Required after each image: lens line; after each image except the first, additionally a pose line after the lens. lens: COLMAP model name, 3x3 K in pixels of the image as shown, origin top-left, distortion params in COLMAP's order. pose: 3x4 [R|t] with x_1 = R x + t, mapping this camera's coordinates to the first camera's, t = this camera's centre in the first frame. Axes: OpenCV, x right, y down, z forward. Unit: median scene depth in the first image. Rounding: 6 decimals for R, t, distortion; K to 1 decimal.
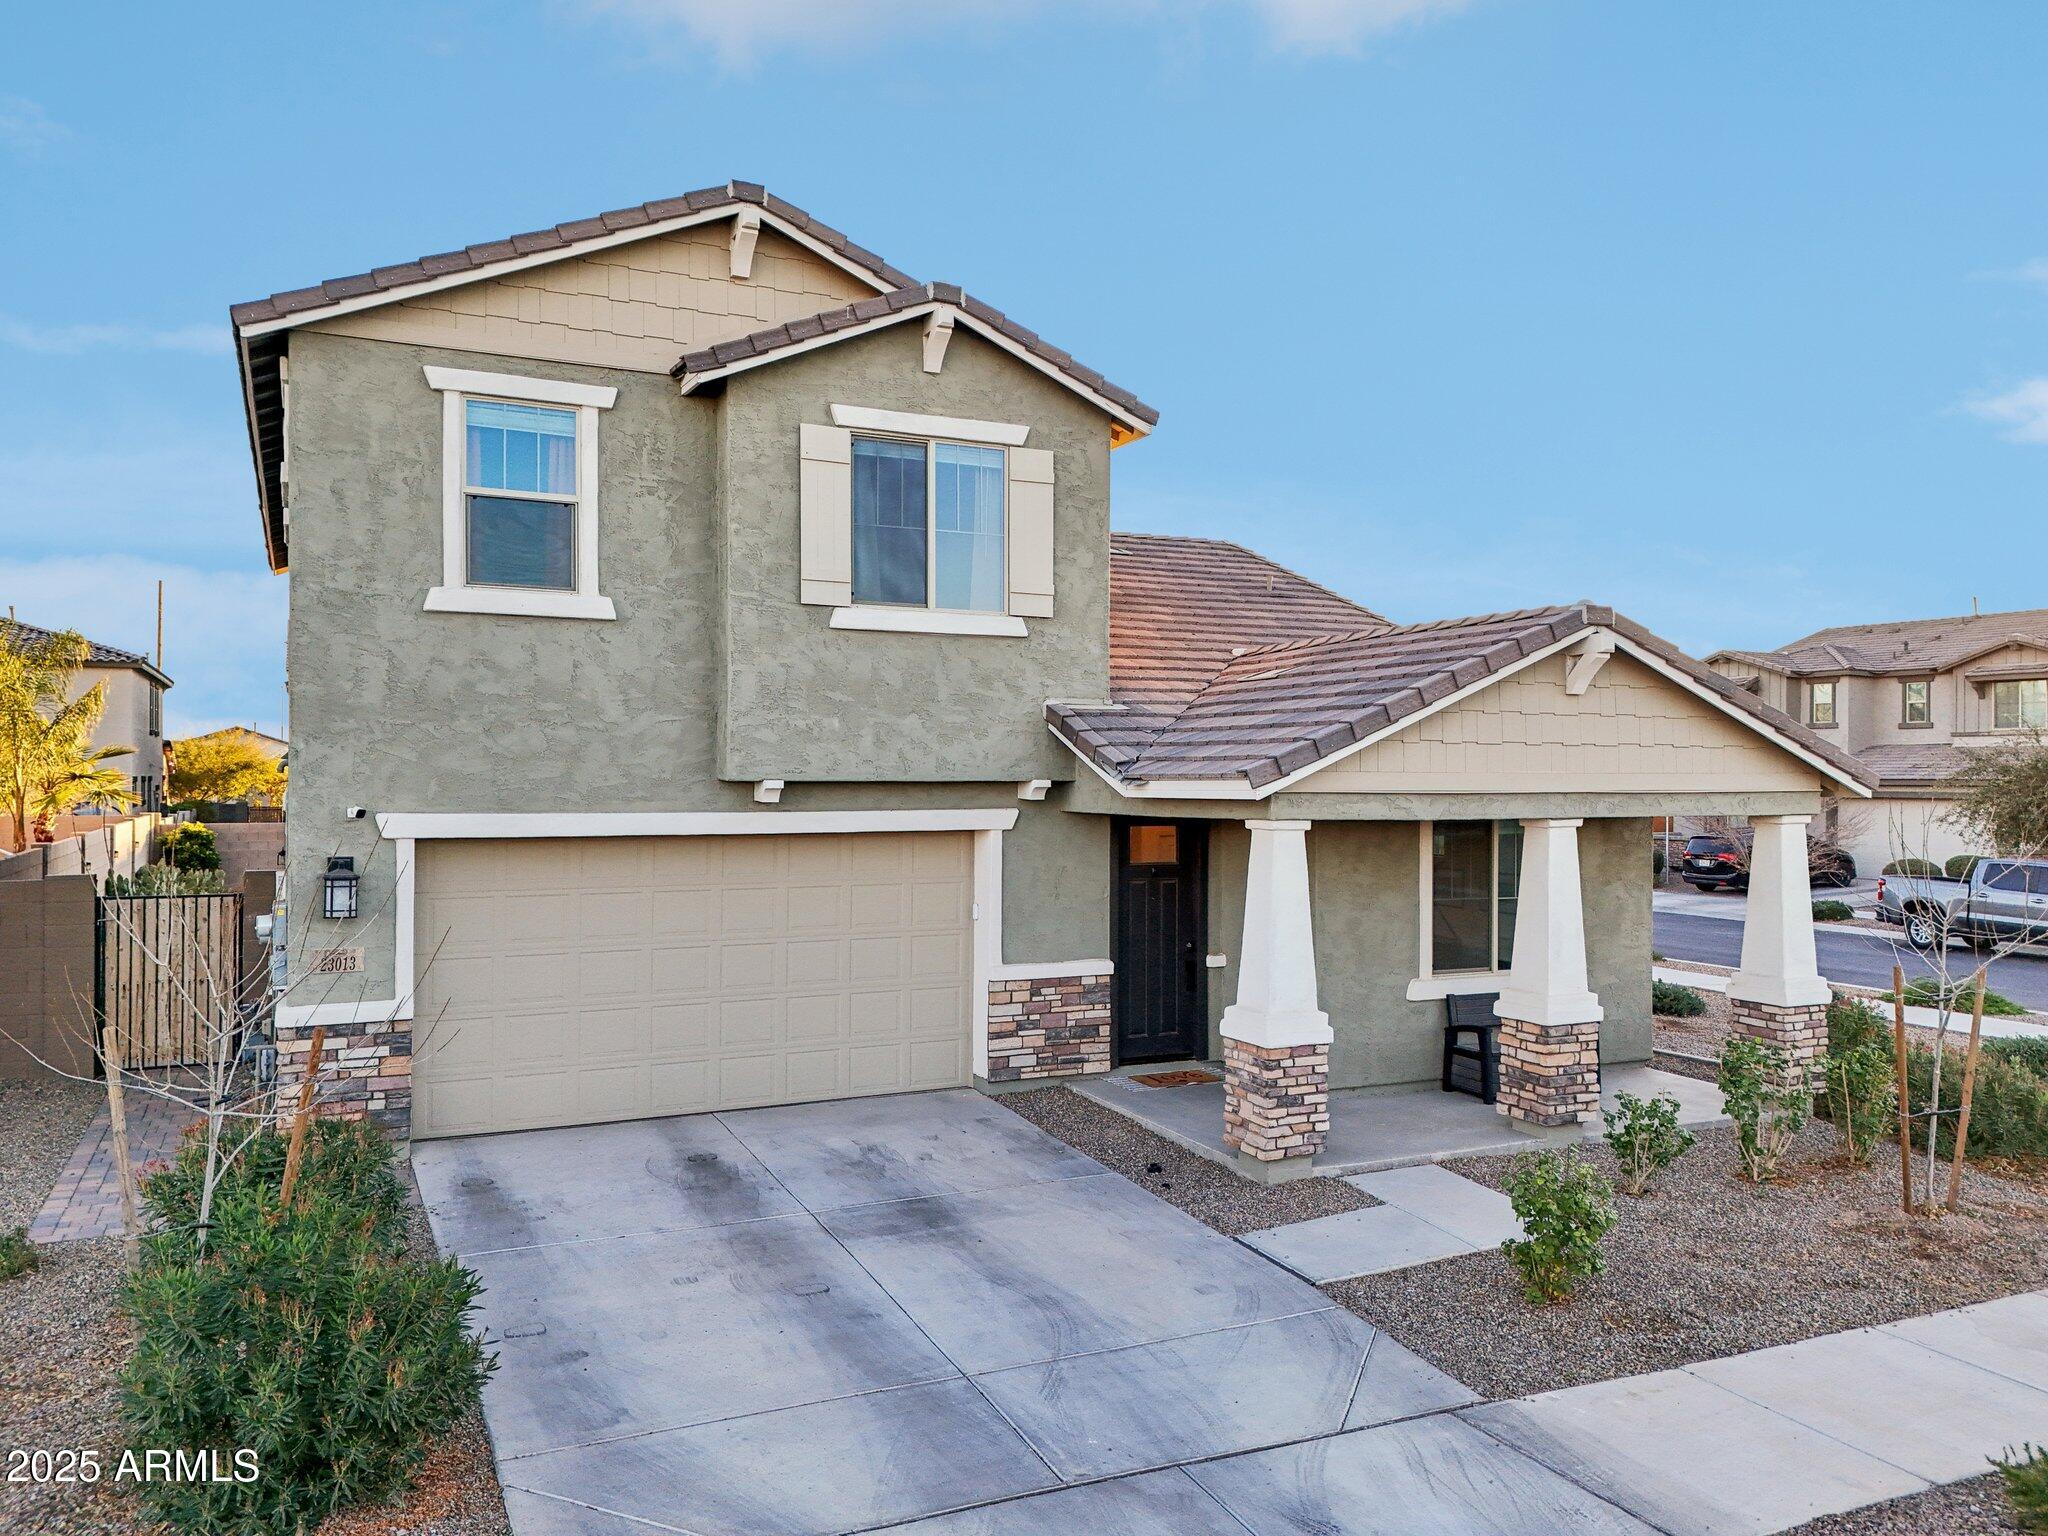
lens RADIAL K [[1516.0, 0, 1024.0], [0, 1516.0, 768.0], [0, 0, 1]] dist [0.095466, -0.110538]
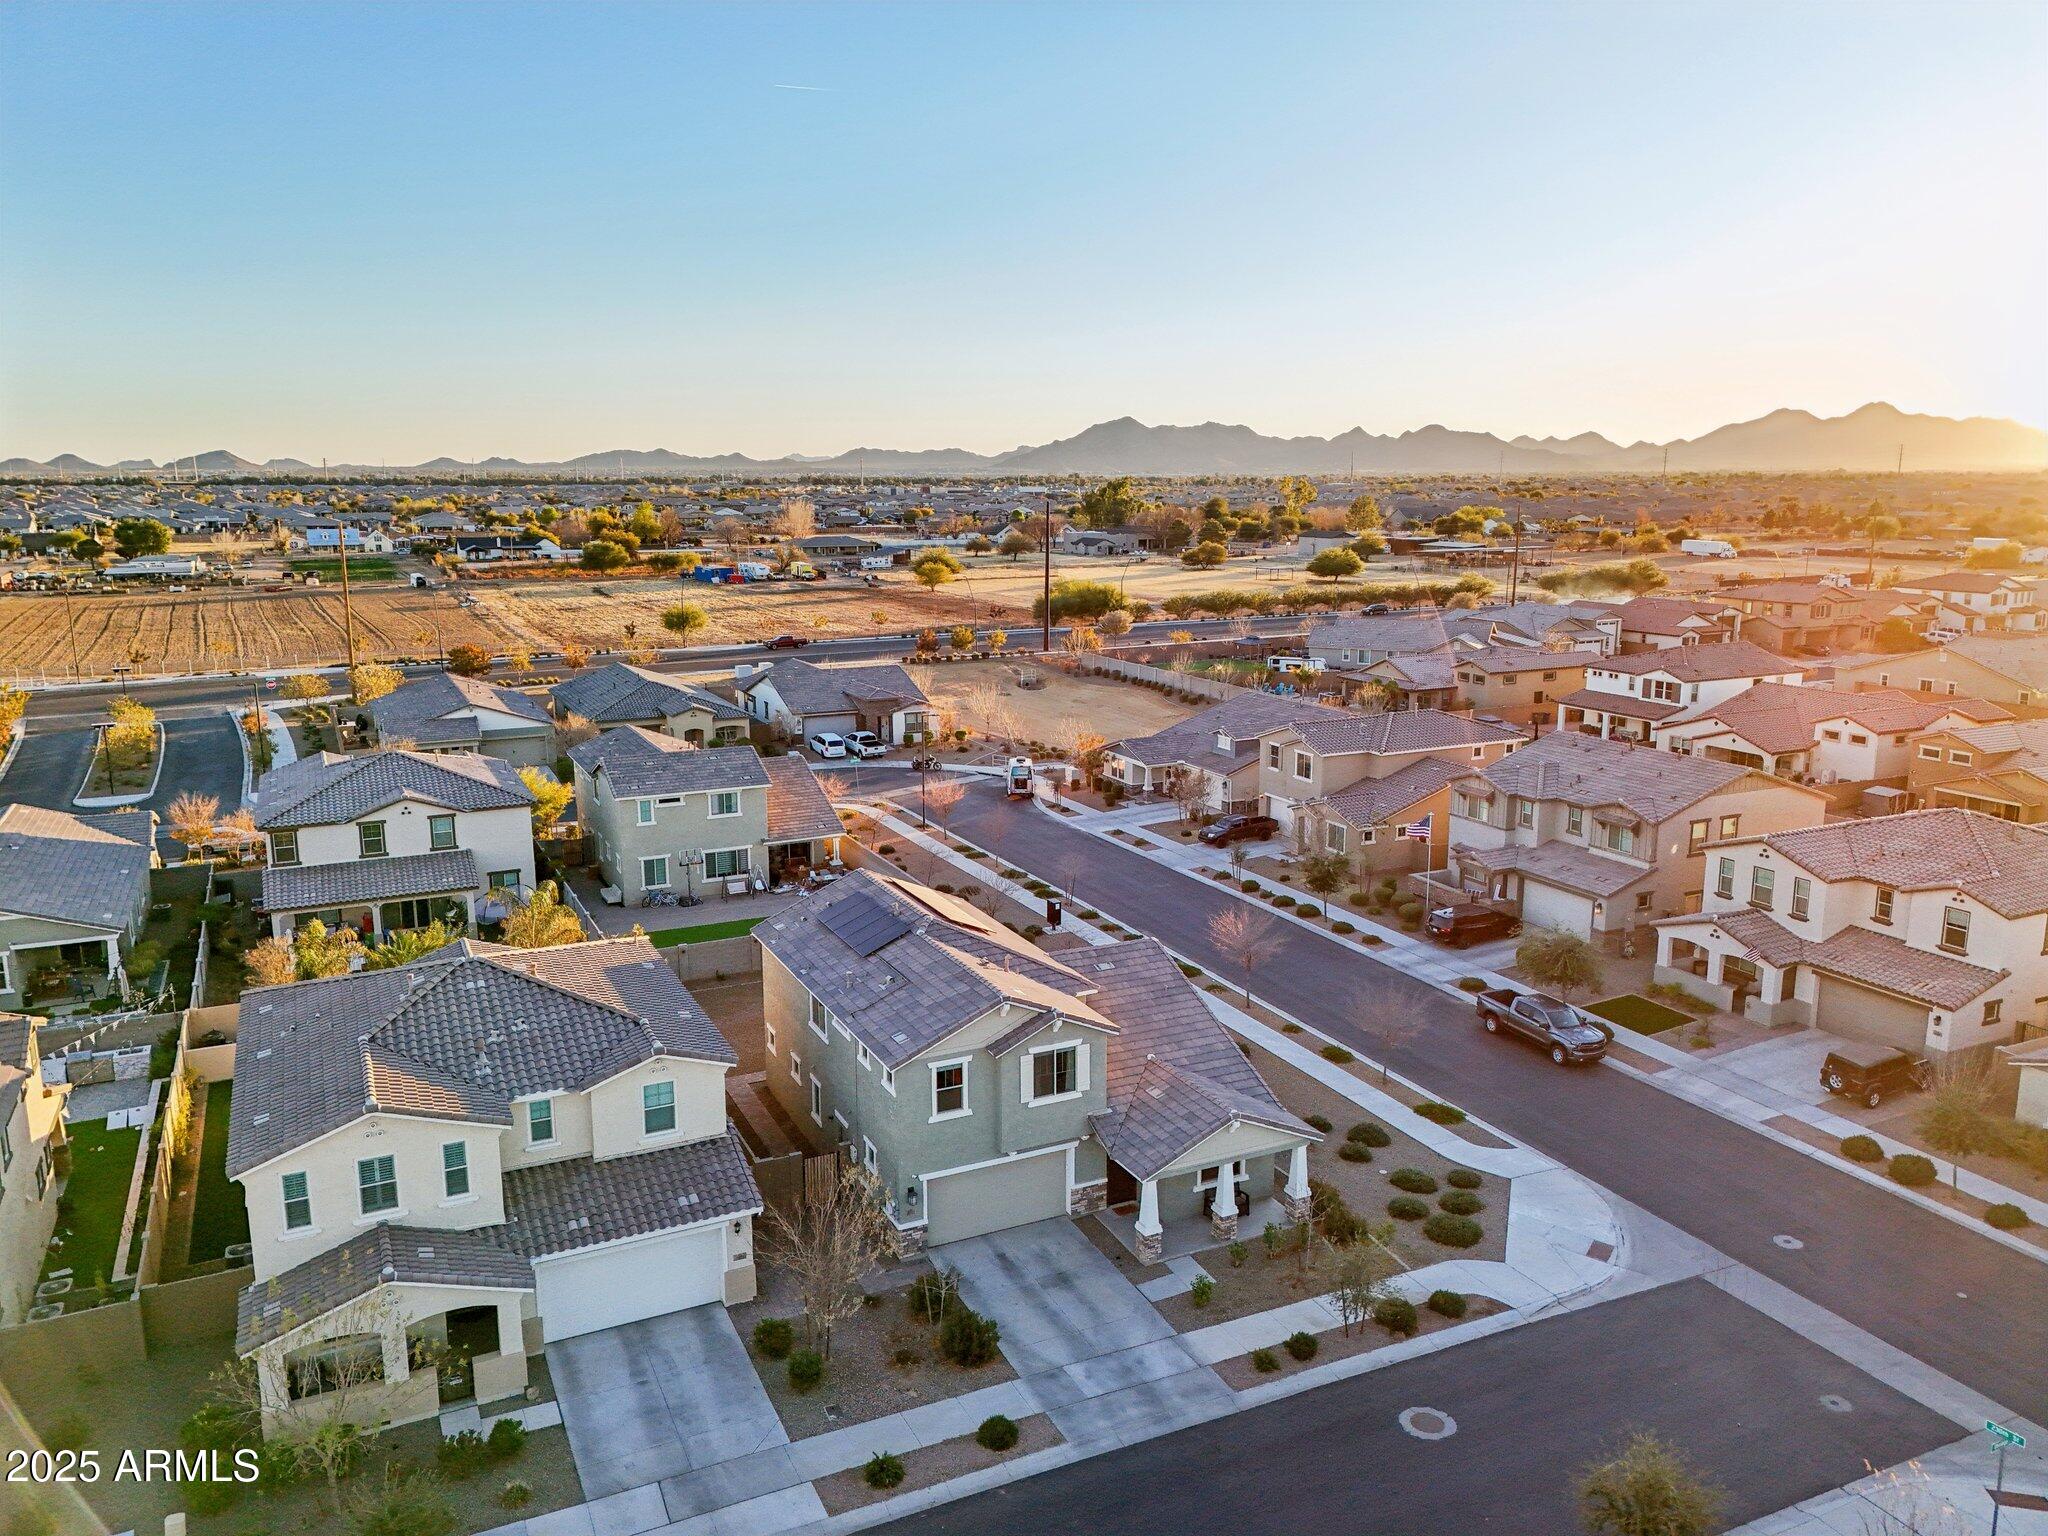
lens RADIAL K [[1516.0, 0, 1024.0], [0, 1516.0, 768.0], [0, 0, 1]] dist [0.095466, -0.110538]
pose [[0.999957, -0.008875, 0.002740, -0.146847], [0.008160, 0.980312, 0.197287, -1.652964], [-0.004437, -0.197256, 0.980342, -2.457269]]
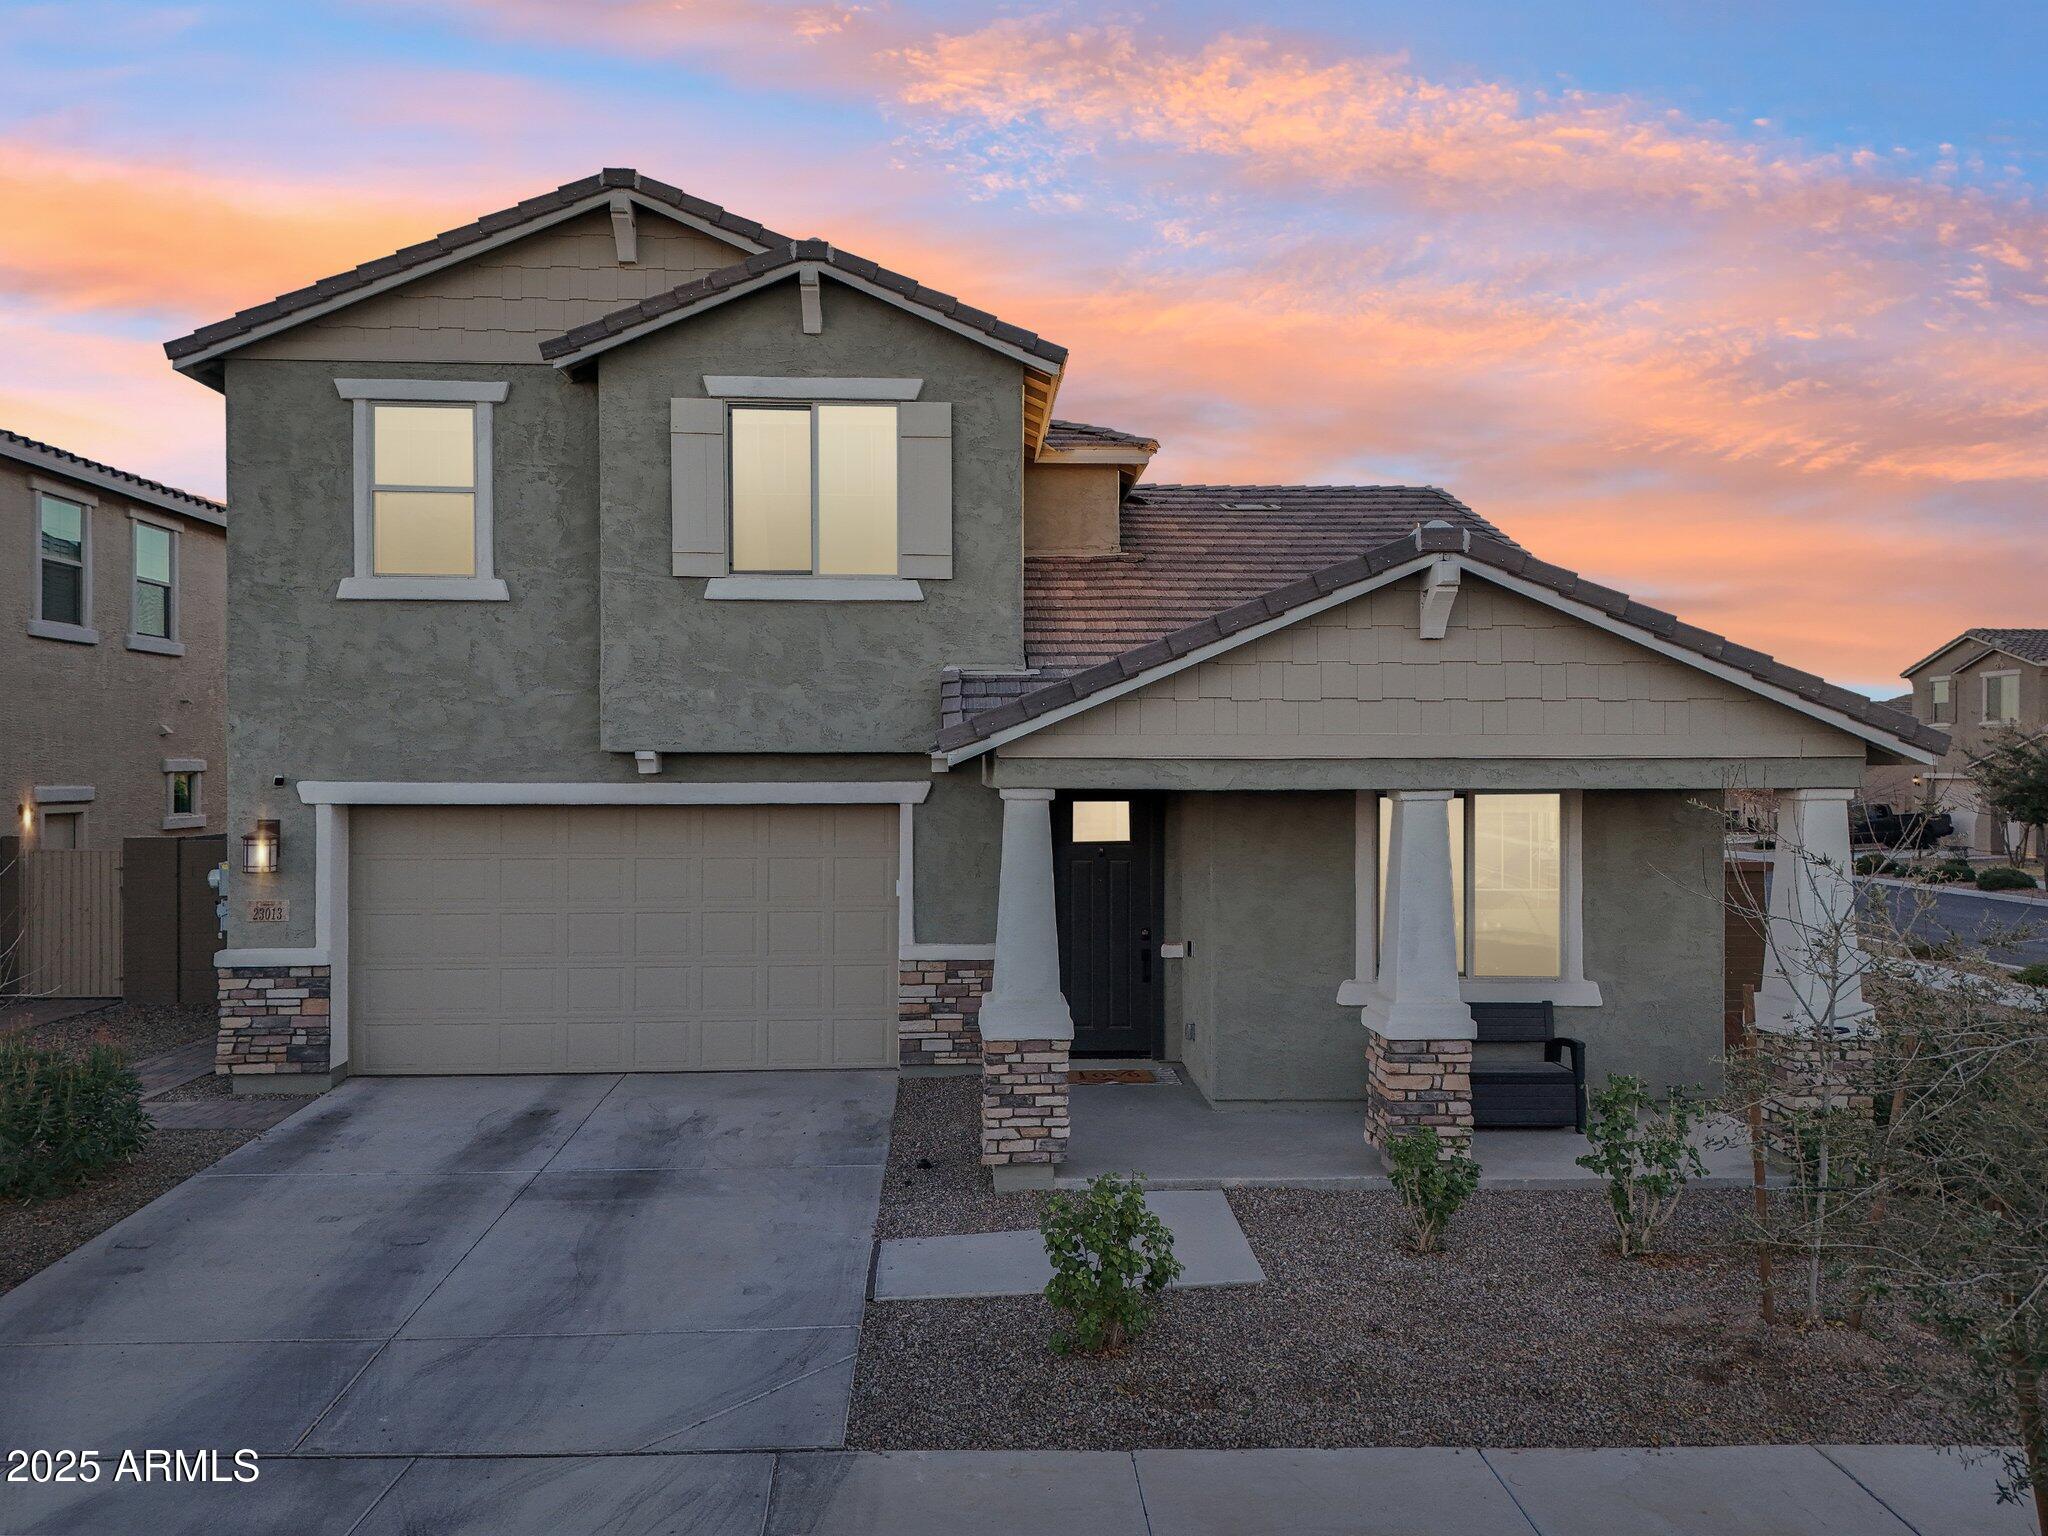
lens RADIAL K [[1516.0, 0, 1024.0], [0, 1516.0, 768.0], [0, 0, 1]] dist [0.095466, -0.110538]
pose [[0.919192, -0.003524, -0.393794, 0.482780], [0.005121, 0.999982, 0.003006, 0.017947], [0.393777, -0.004780, 0.919194, 0.163646]]
